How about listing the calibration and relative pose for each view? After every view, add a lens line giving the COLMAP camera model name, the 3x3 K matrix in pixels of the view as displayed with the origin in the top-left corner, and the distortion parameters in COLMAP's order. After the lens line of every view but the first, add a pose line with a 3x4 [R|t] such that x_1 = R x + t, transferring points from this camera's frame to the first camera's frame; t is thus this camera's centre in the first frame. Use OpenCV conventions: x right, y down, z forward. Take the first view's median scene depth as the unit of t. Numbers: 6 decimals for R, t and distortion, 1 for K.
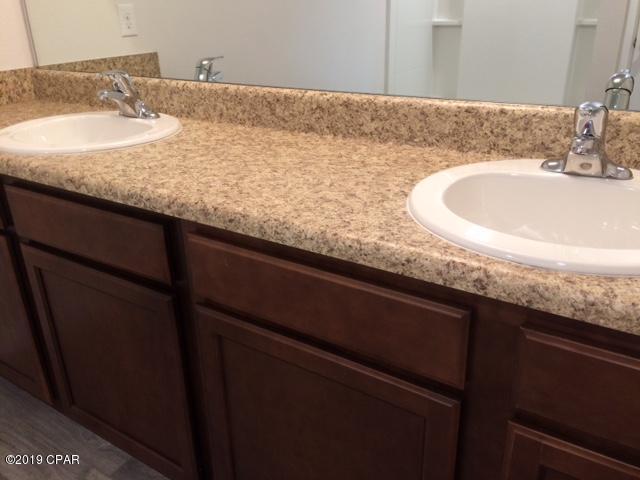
lens RADIAL K [[539.9, 0, 321.8], [0, 539.9, 244.6], [0, 0, 1]] dist [0.105574, -0.153825]
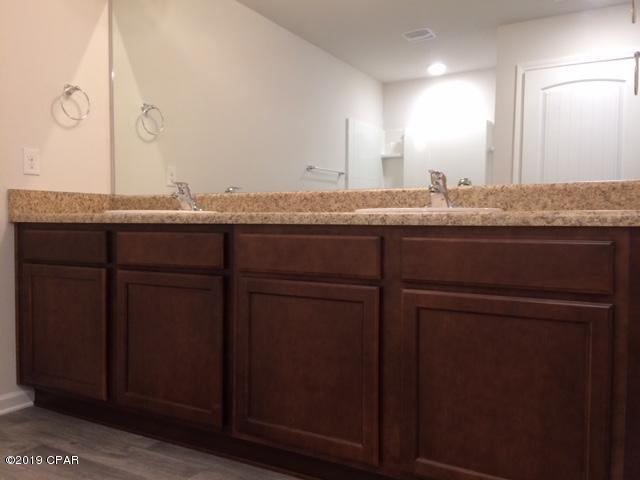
lens RADIAL K [[539.9, 0, 321.0], [0, 539.9, 236.3], [0, 0, 1]] dist [0.105574, -0.153825]
pose [[0.997728, 0.030920, 0.059860, -0.065894], [-0.005332, 0.921919, -0.387346, 0.633939], [-0.067163, 0.386147, 0.919989, -0.657418]]
